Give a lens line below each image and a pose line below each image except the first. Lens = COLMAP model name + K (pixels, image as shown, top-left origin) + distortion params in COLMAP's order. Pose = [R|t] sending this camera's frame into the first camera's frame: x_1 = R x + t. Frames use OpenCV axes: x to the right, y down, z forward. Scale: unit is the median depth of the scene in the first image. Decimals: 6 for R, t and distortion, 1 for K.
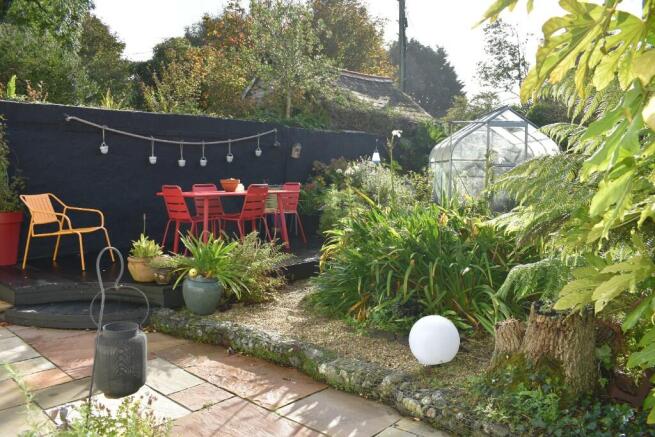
lens RADIAL K [[504.6, 0, 327.5], [0, 504.6, 218.5], [0, 0, 1]] dist [-0.059574, -0.000221]
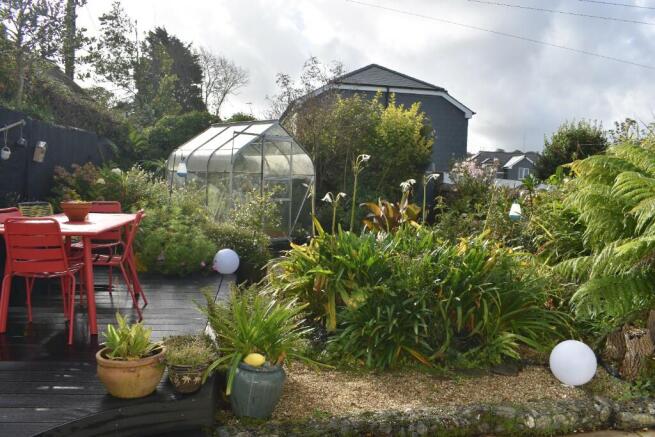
lens RADIAL K [[517.9, 0, 327.5], [0, 517.9, 218.5], [0, 0, 1]] dist [-0.058437, 0.002342]
pose [[0.682002, -0.023479, 0.730973, -0.094500], [0.023853, 0.999667, 0.009855, -0.010326], [-0.730961, 0.010715, 0.682335, 0.056993]]
